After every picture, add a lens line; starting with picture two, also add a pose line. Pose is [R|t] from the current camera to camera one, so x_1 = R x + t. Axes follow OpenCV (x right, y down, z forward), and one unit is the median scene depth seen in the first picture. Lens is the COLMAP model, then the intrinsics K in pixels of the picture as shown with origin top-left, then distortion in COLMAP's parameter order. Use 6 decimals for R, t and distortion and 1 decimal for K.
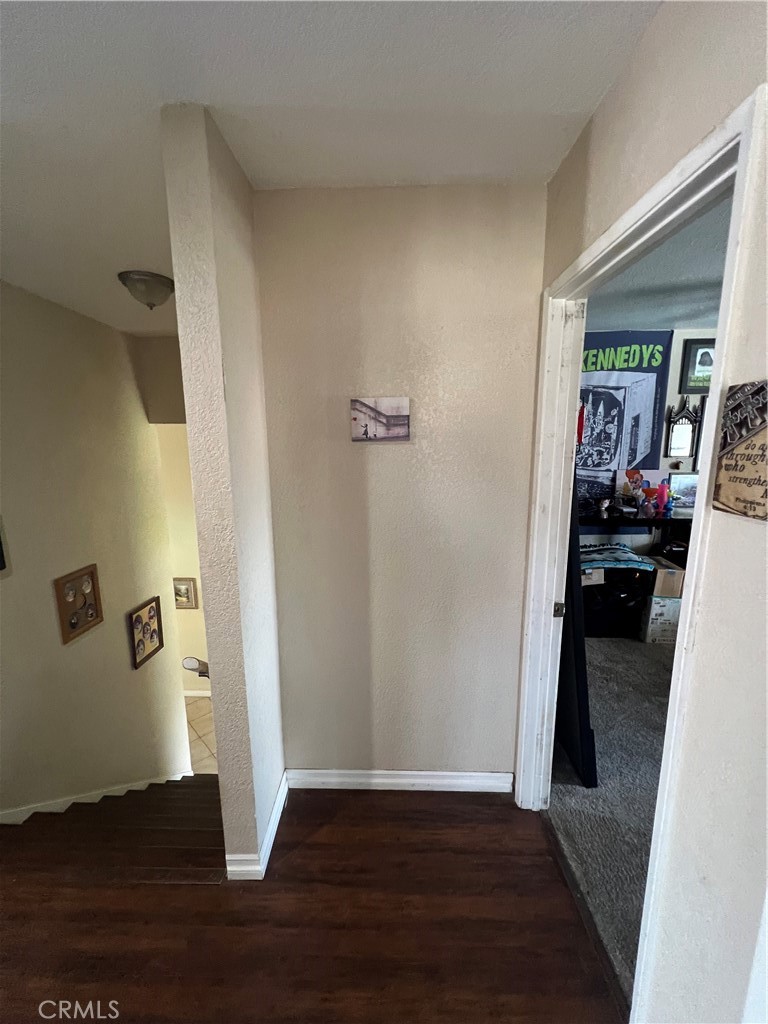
lens RADIAL K [[409.2, 0, 383.1], [0, 409.2, 513.4], [0, 0, 1]] dist [-0.003058, 0.001178]
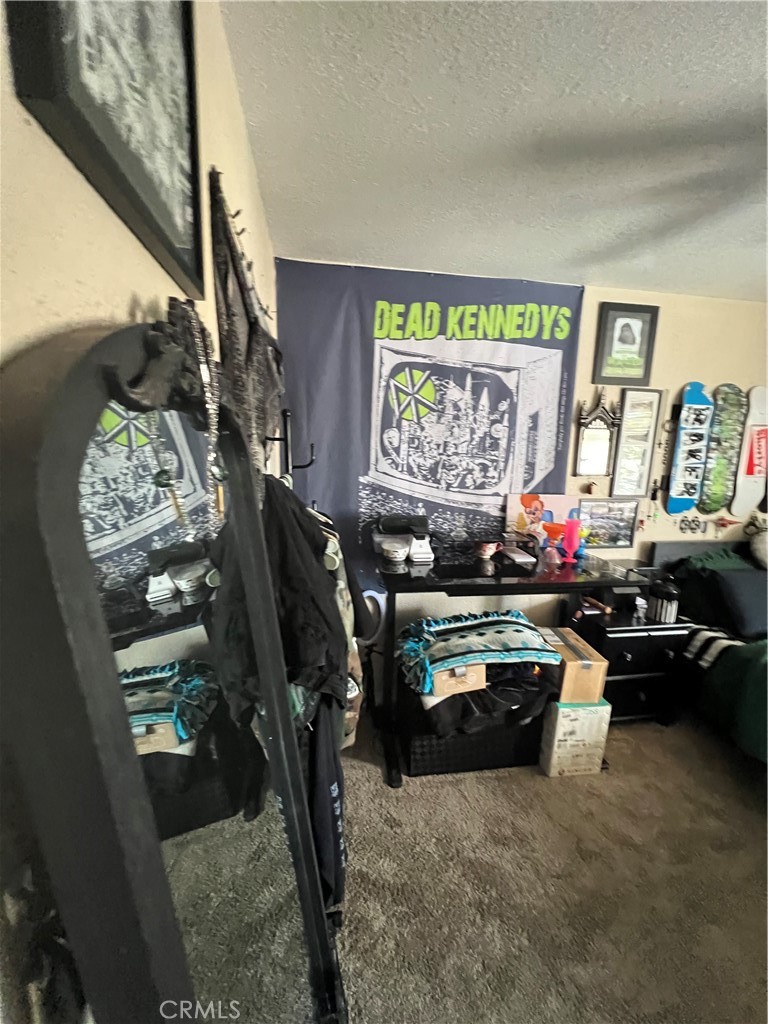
lens RADIAL K [[409.2, 0, 380.5], [0, 409.2, 513.3], [0, 0, 1]] dist [-0.003058, 0.001178]
pose [[0.982682, -0.000255, 0.185299, 0.256849], [0.001653, 0.999971, -0.007392, -0.073689], [-0.185292, 0.007570, 0.982654, 0.404546]]
